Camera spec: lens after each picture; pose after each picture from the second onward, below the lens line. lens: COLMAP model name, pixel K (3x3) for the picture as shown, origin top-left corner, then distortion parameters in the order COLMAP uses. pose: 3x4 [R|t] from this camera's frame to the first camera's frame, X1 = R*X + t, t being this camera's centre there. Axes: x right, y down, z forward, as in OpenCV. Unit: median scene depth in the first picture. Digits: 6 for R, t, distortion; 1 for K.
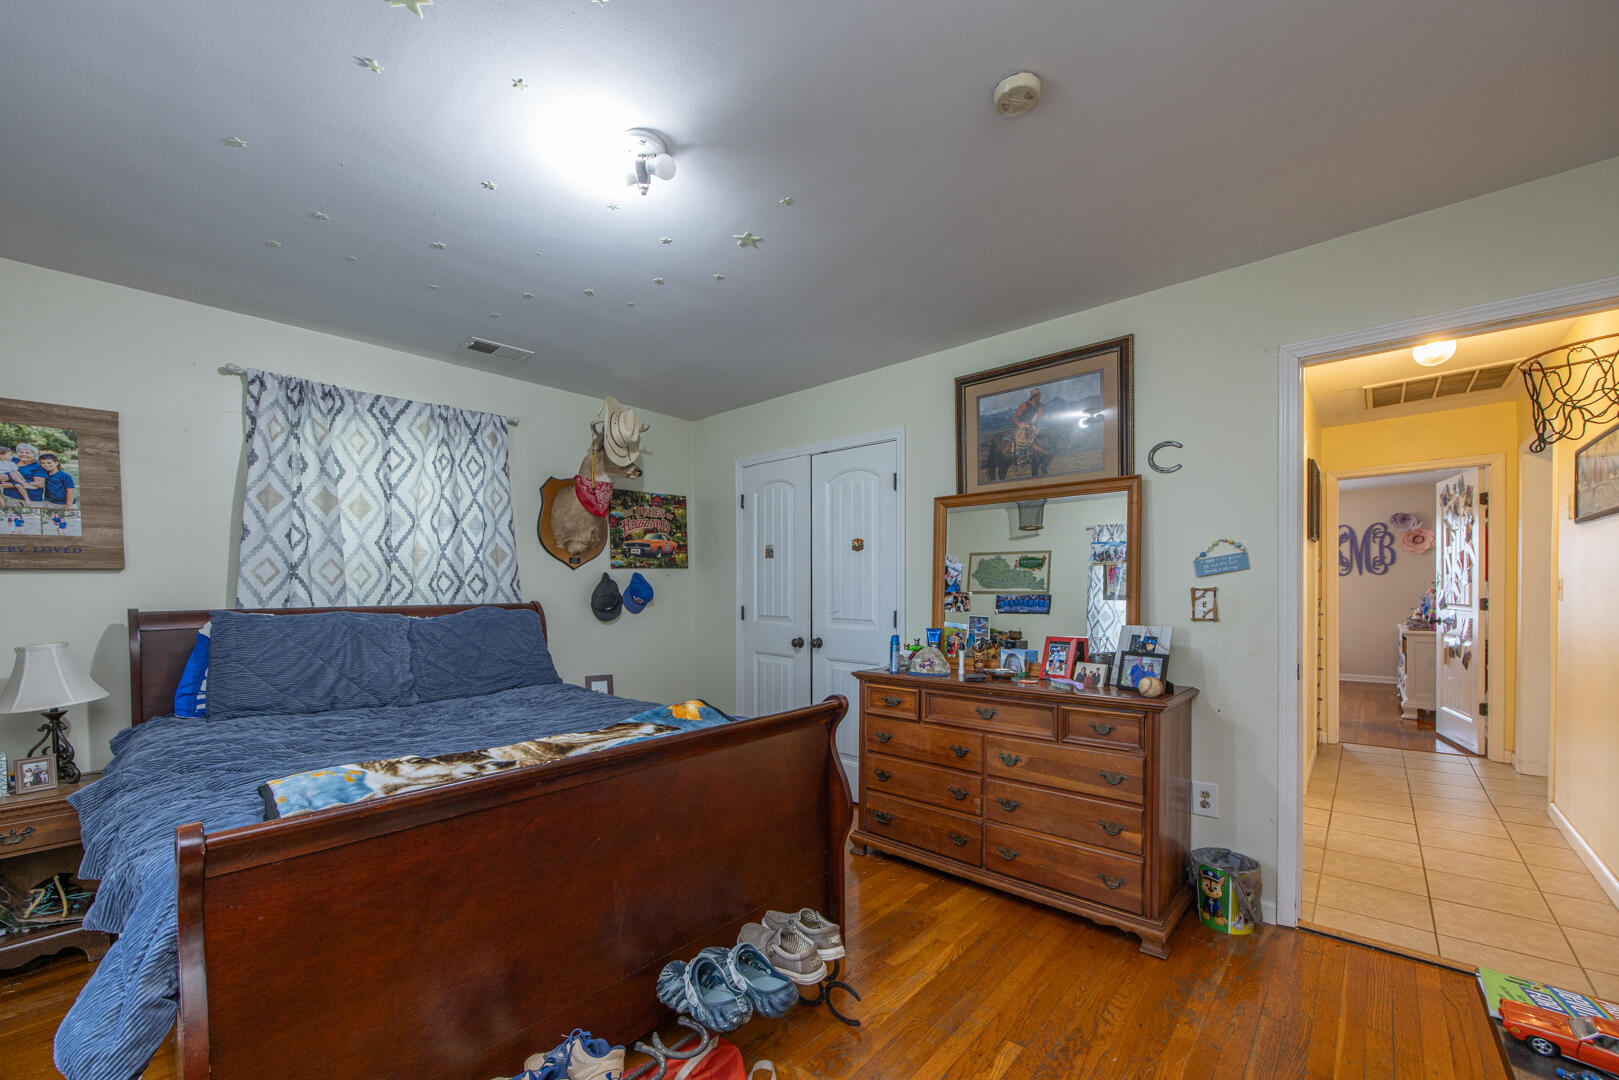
lens RADIAL K [[637.4, 0, 808.9], [0, 637.4, 590.0], [0, 0, 1]] dist [-0.000774, -0.000103]
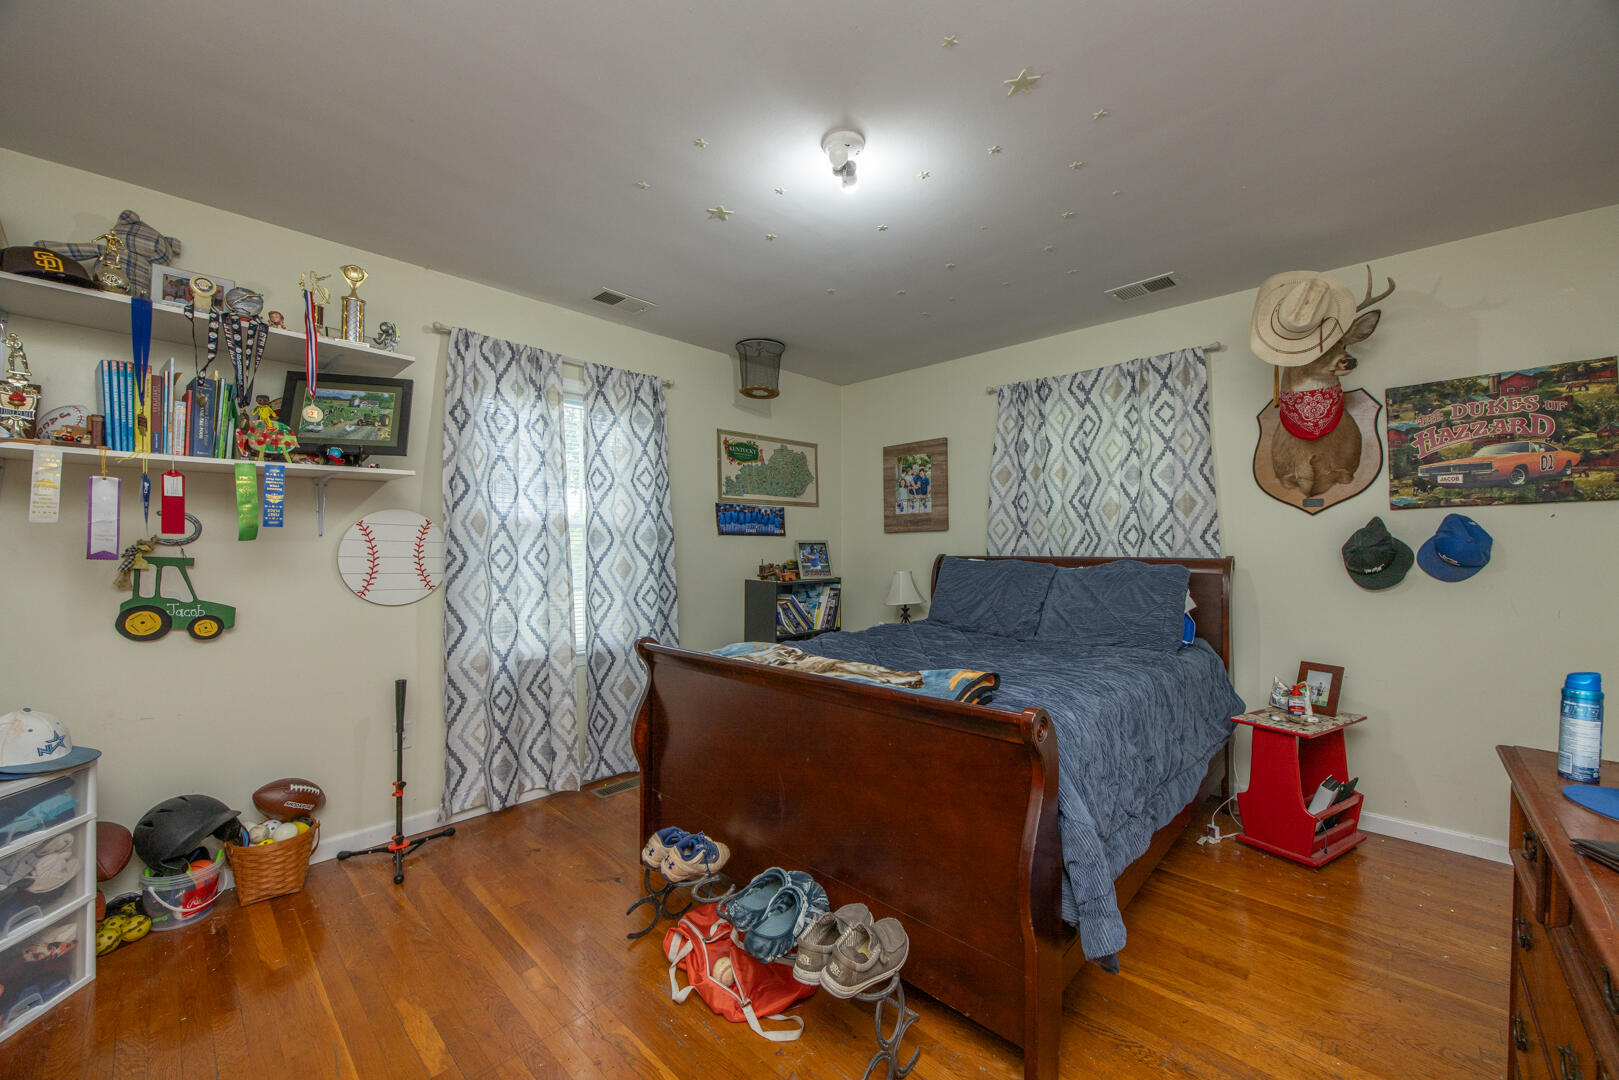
lens RADIAL K [[625.7, 0, 800.3], [0, 625.7, 541.8], [0, 0, 1]] dist [-0.001311, -0.000278]
pose [[-0.046645, -0.001772, -0.998910, 0.427624], [-0.001766, 0.999997, -0.001692, 0.000868], [0.998910, 0.001685, -0.046648, 0.503700]]
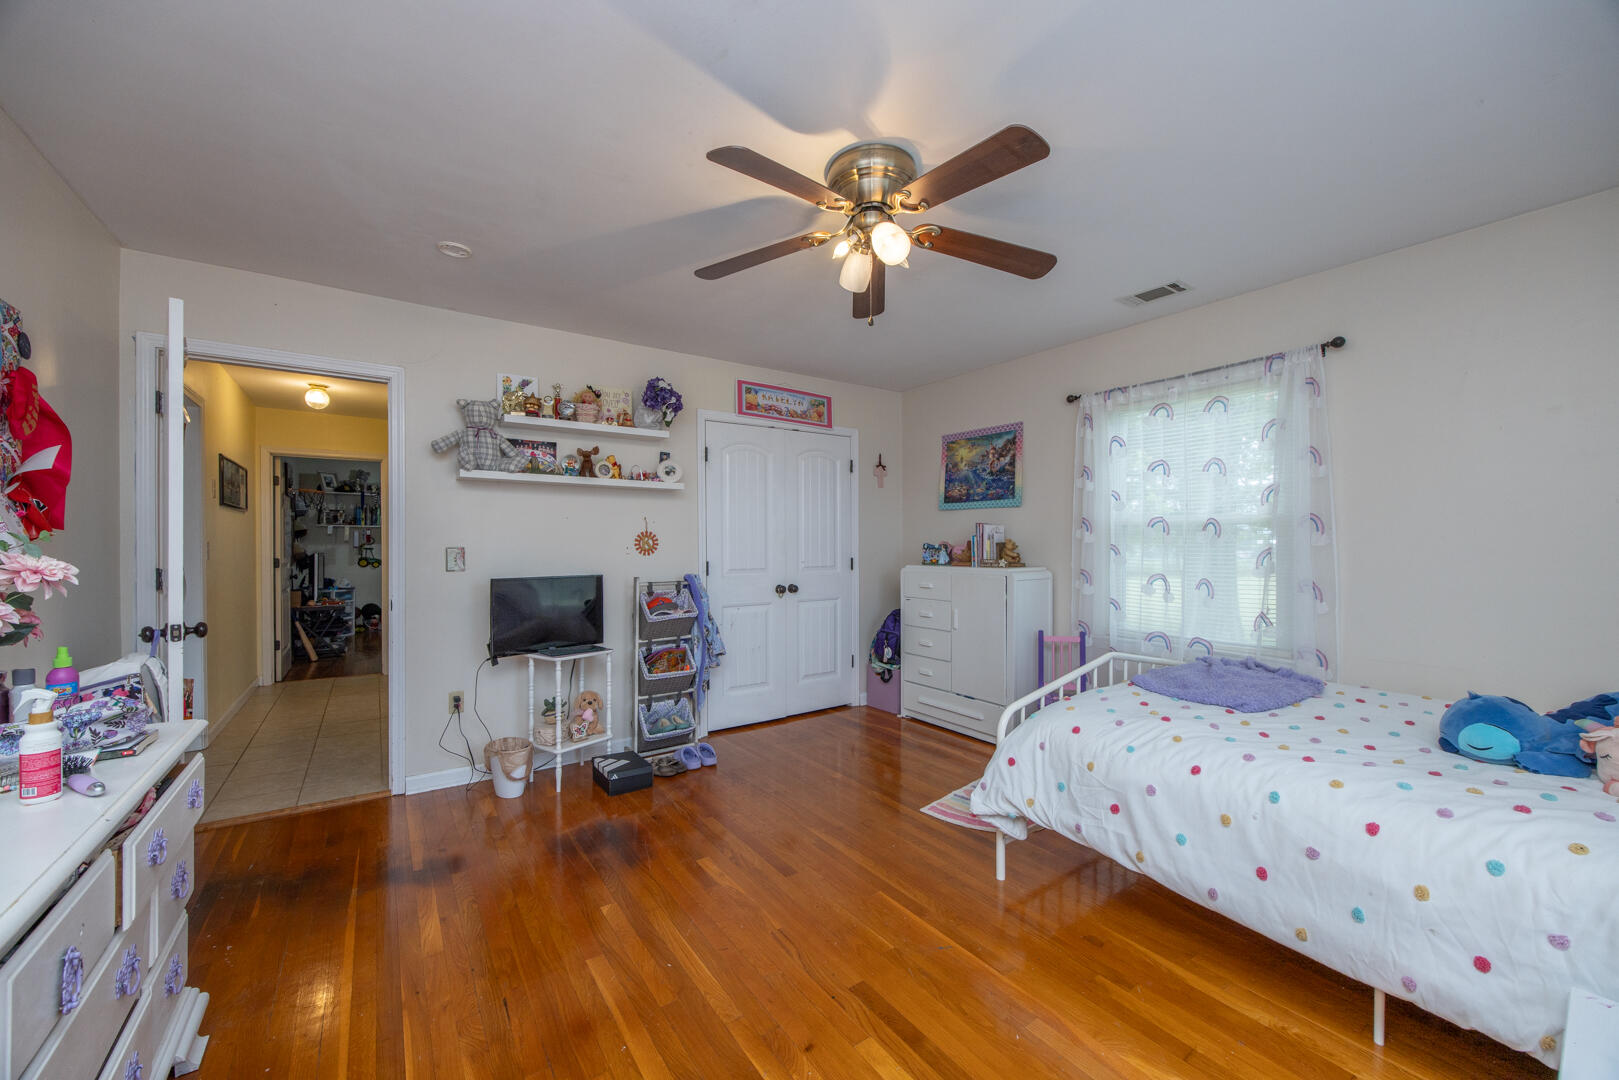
lens RADIAL K [[625.7, 0, 800.3], [0, 625.7, 541.8], [0, 0, 1]] dist [-0.001311, -0.000278]
pose [[-0.243049, 0.004536, -0.970003, 1.330945], [-0.003429, 0.999979, 0.005535, -0.017214], [0.970008, 0.004672, -0.243028, 1.542856]]
